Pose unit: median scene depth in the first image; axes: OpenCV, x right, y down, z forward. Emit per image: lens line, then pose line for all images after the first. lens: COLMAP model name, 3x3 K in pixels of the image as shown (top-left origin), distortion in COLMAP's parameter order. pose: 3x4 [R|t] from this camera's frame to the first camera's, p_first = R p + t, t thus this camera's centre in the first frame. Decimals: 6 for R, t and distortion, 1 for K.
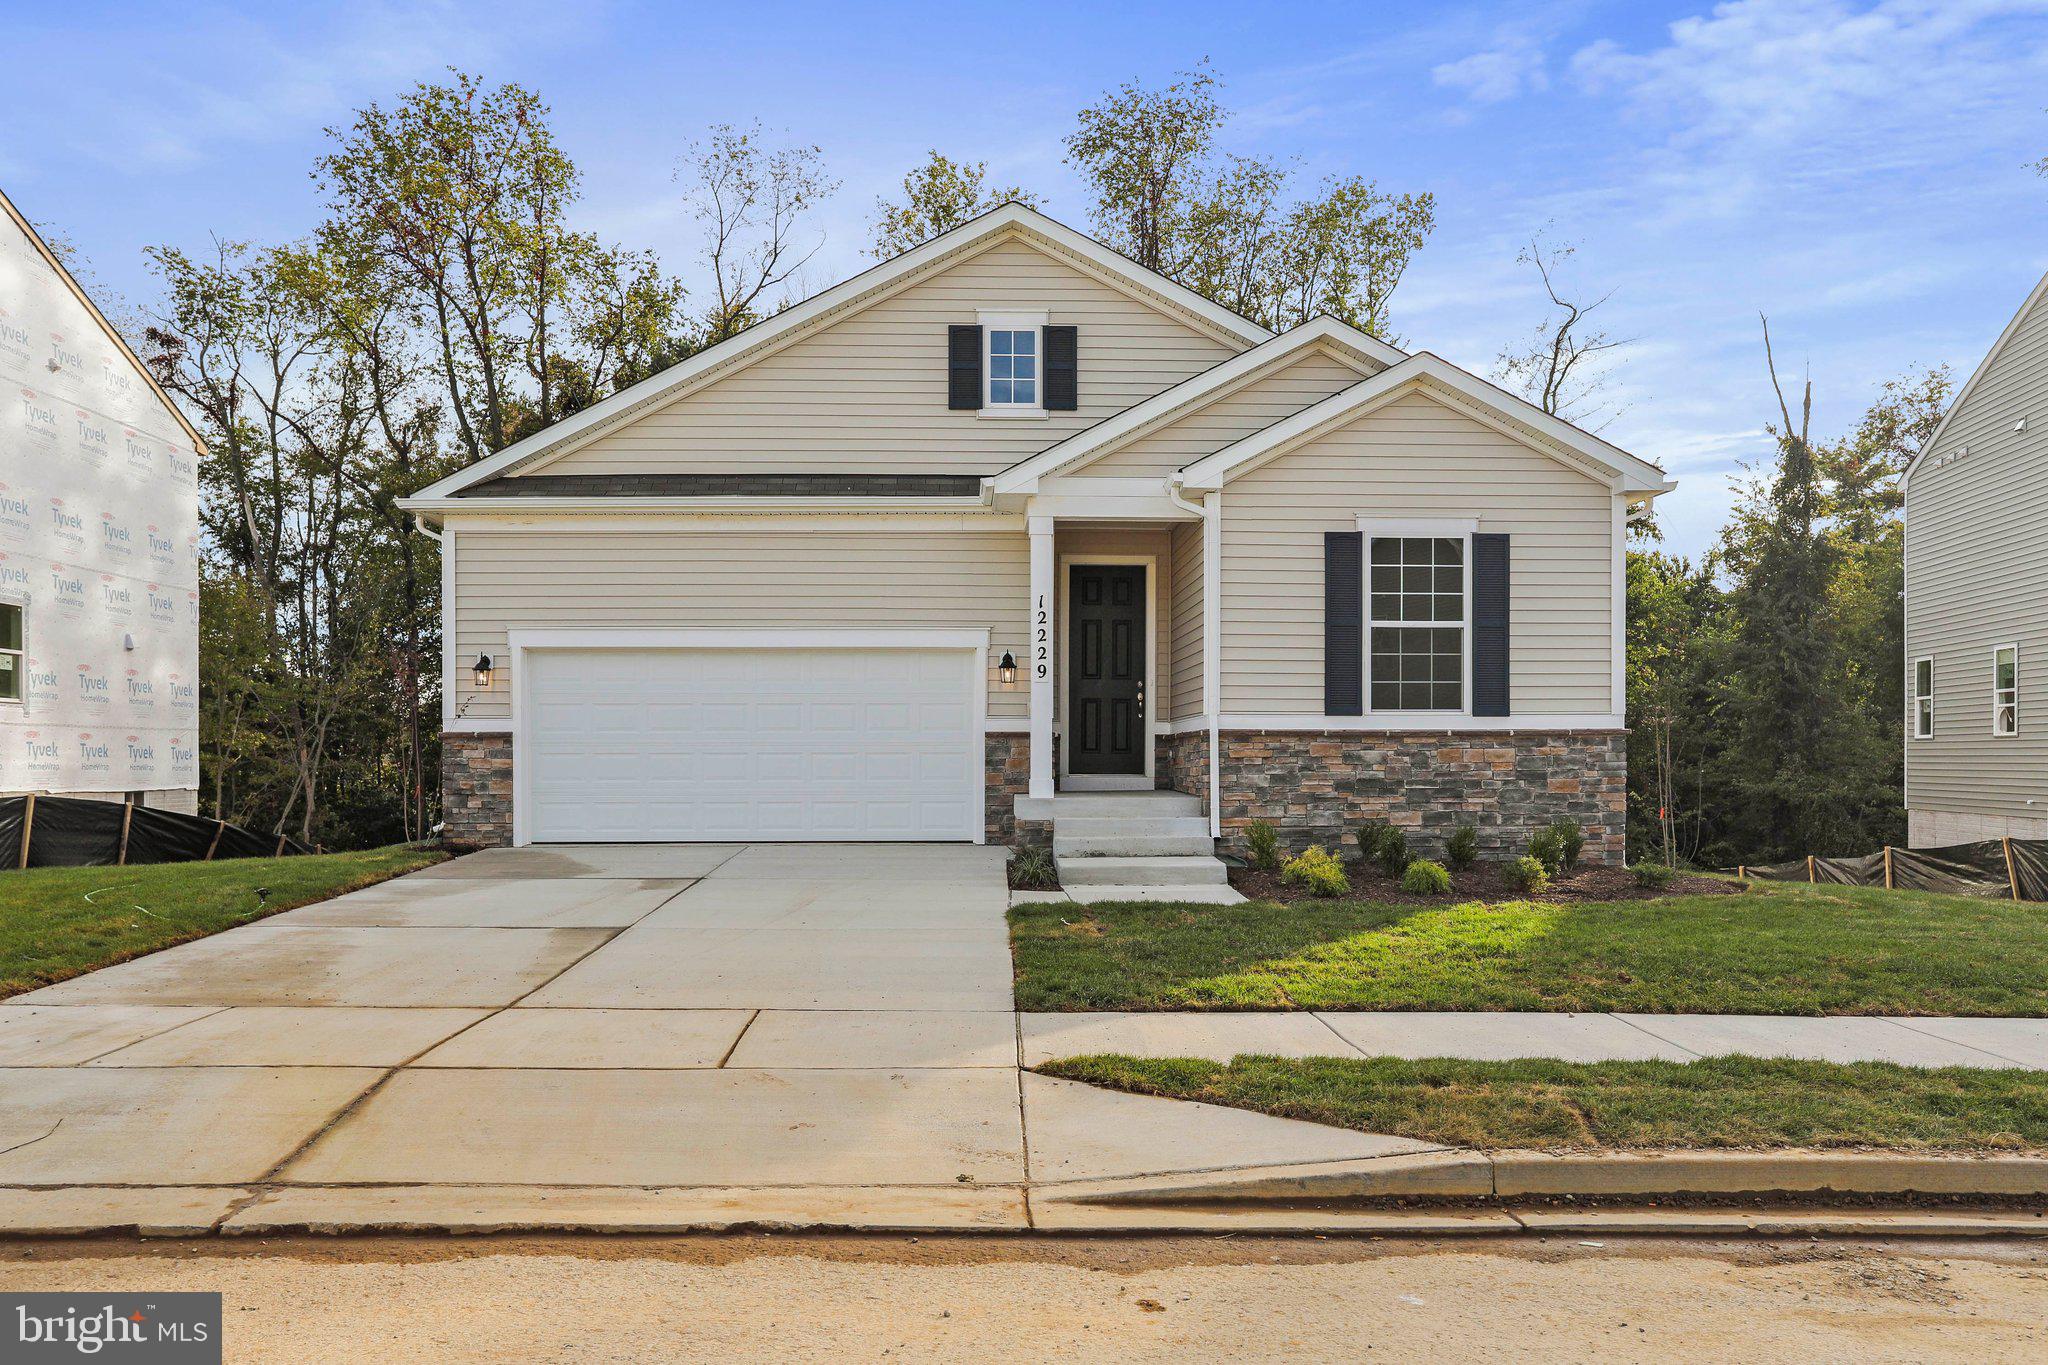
lens RADIAL K [[1541.0, 0, 1035.1], [0, 1541.0, 704.0], [0, 0, 1]] dist [0.011095, 0.002839]
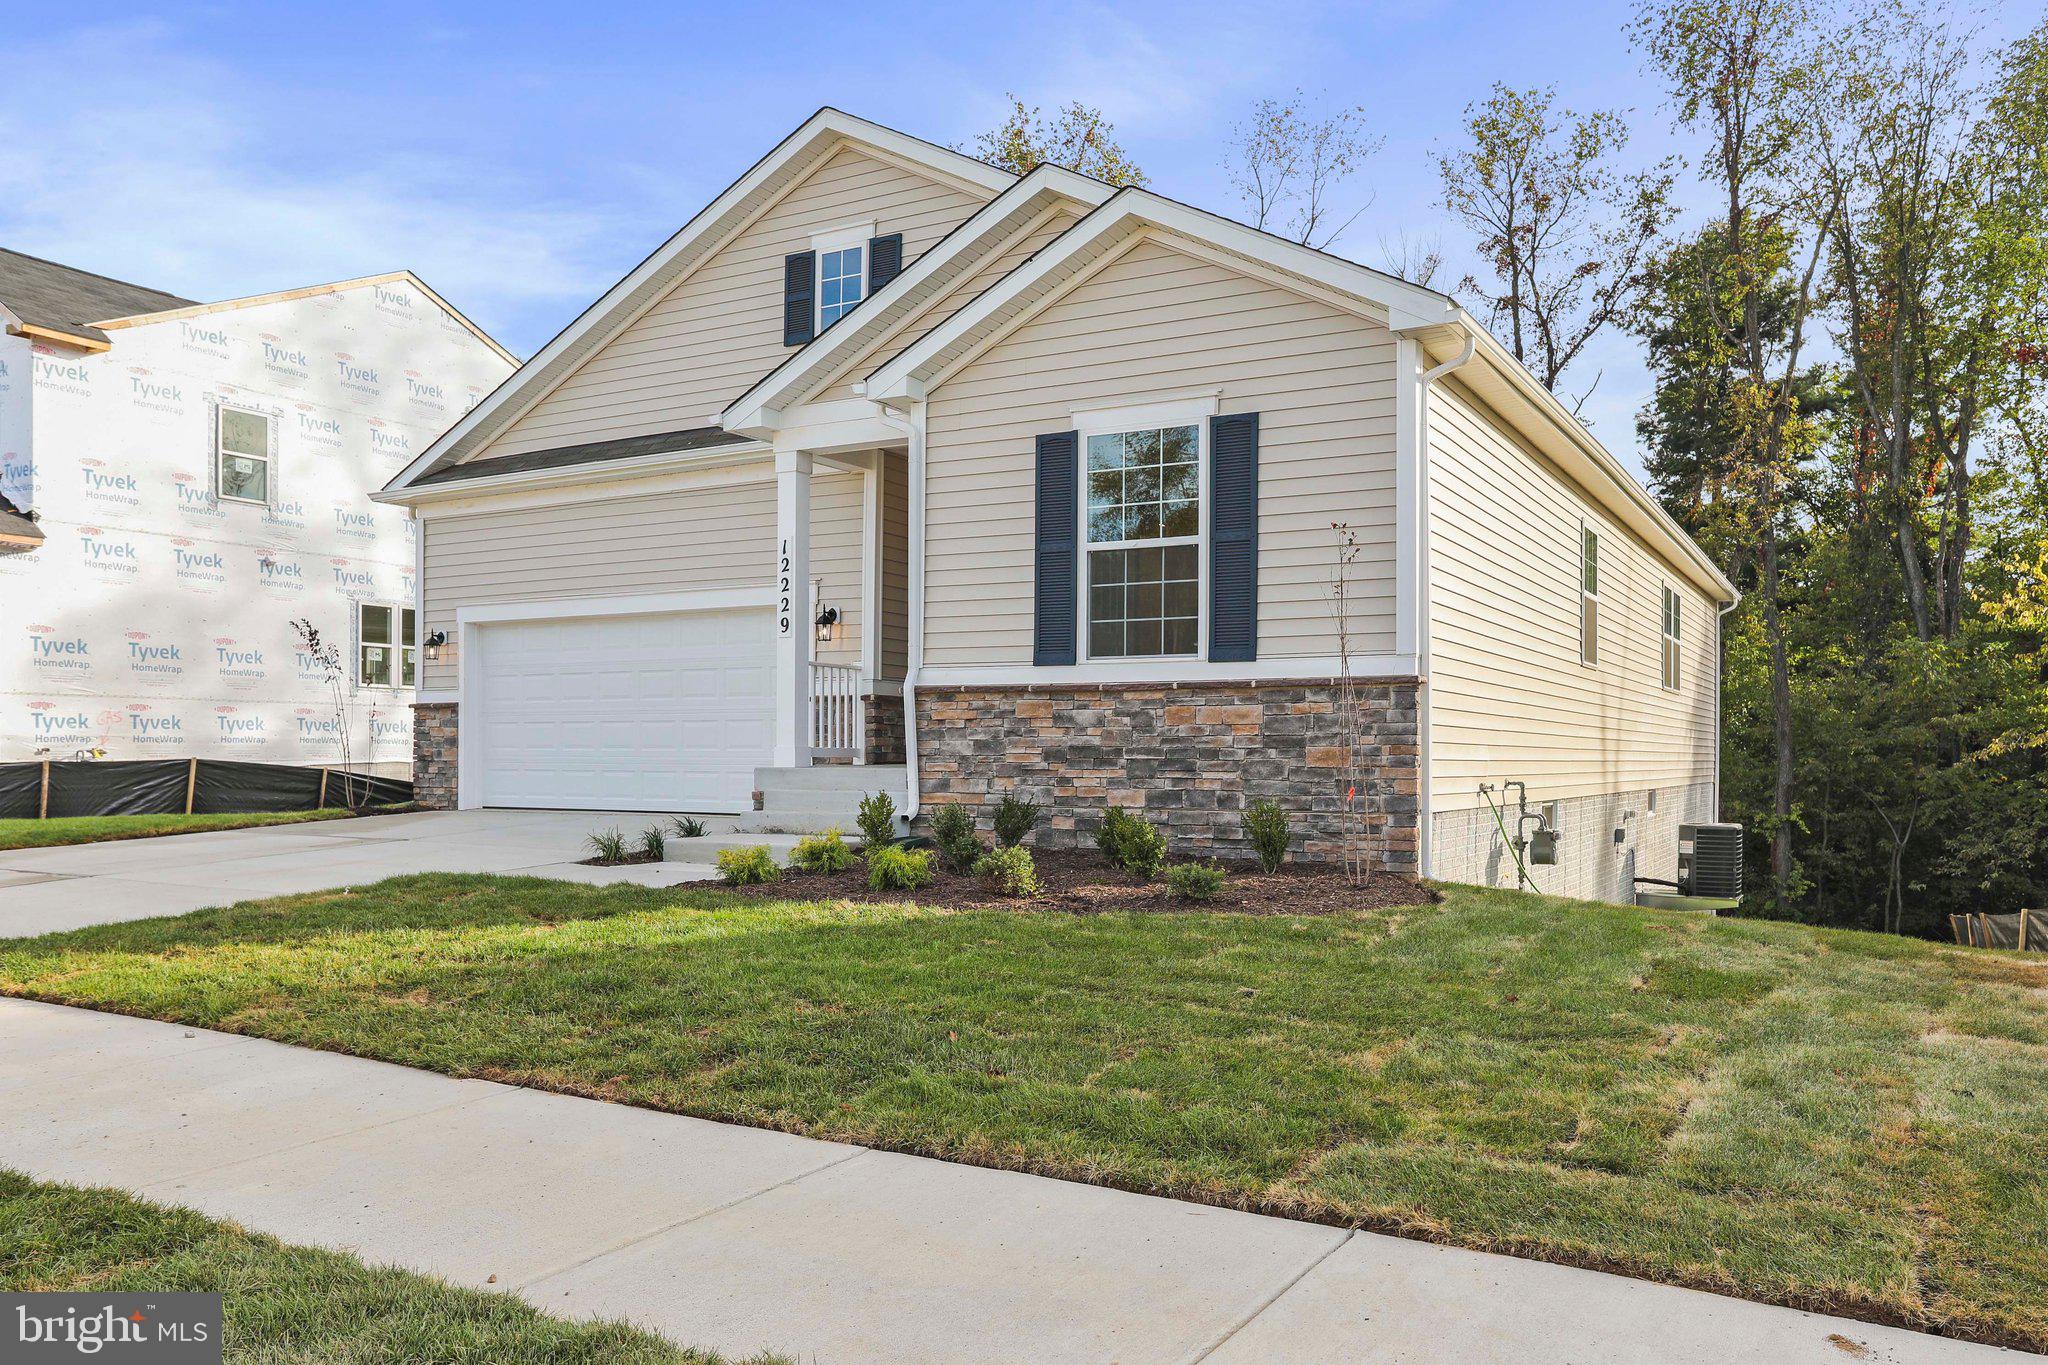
lens RADIAL K [[1541.0, 0, 1027.6], [0, 1541.0, 691.6], [0, 0, 1]] dist [0.011095, 0.002839]
pose [[0.847770, -0.015752, -0.530130, 0.601885], [0.009566, 0.999850, -0.014412, 0.031854], [0.530278, 0.007147, 0.847794, 0.324049]]
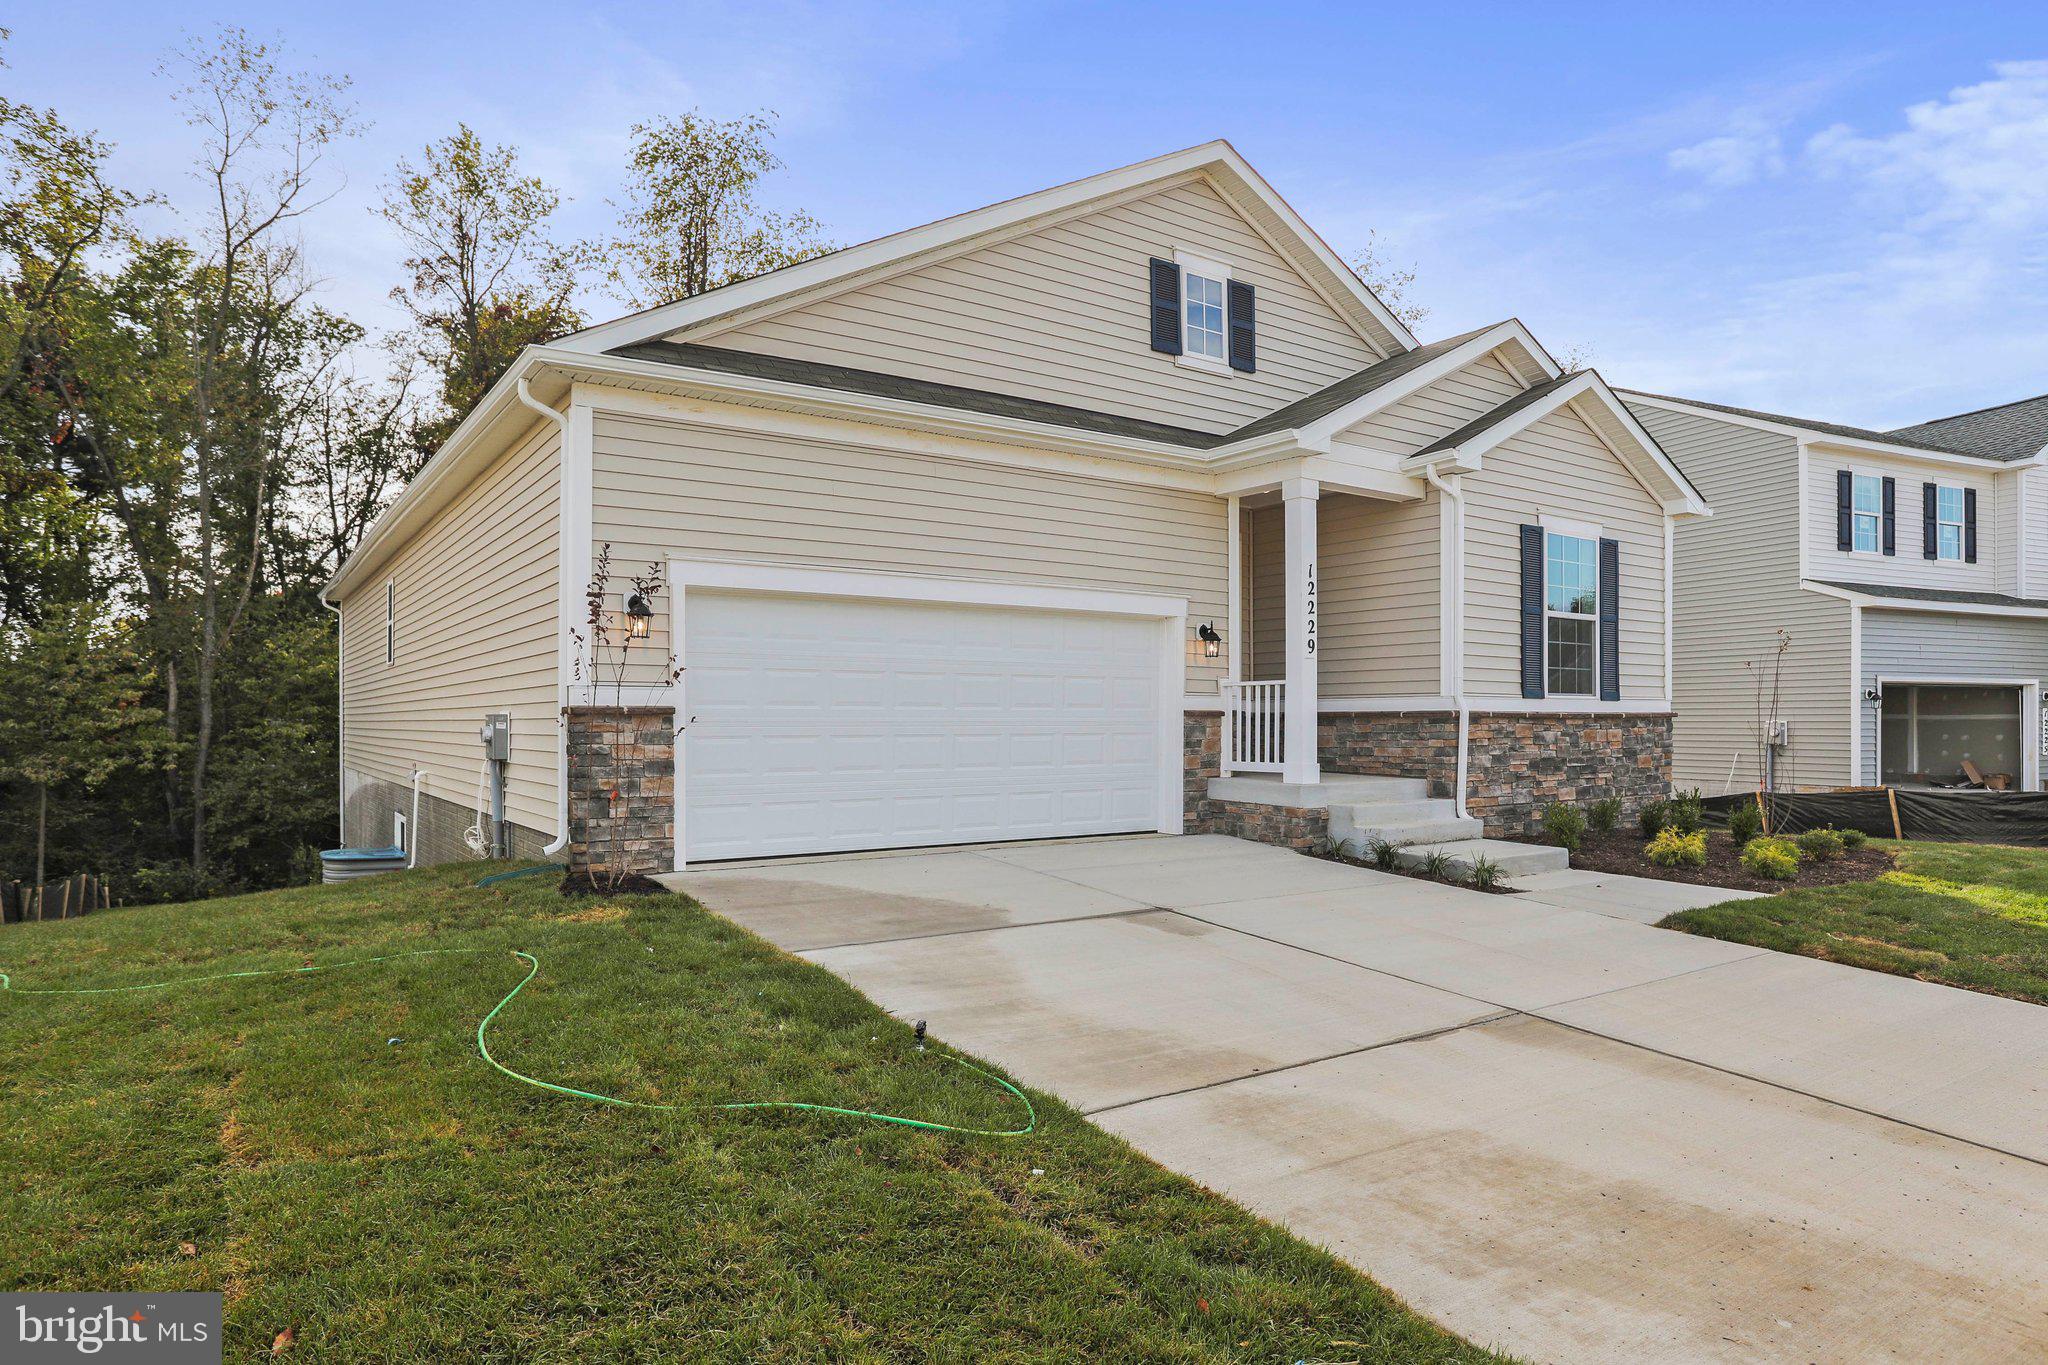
lens RADIAL K [[1192.9, 0, 1035.7], [0, 1192.9, 681.5], [0, 0, 1]] dist [-0.025363, 0.012421]
pose [[0.845213, 0.019777, 0.534063, -0.521932], [-0.020022, 0.999785, -0.005337, 0.007005], [-0.534054, -0.006183, 0.845428, 0.490217]]
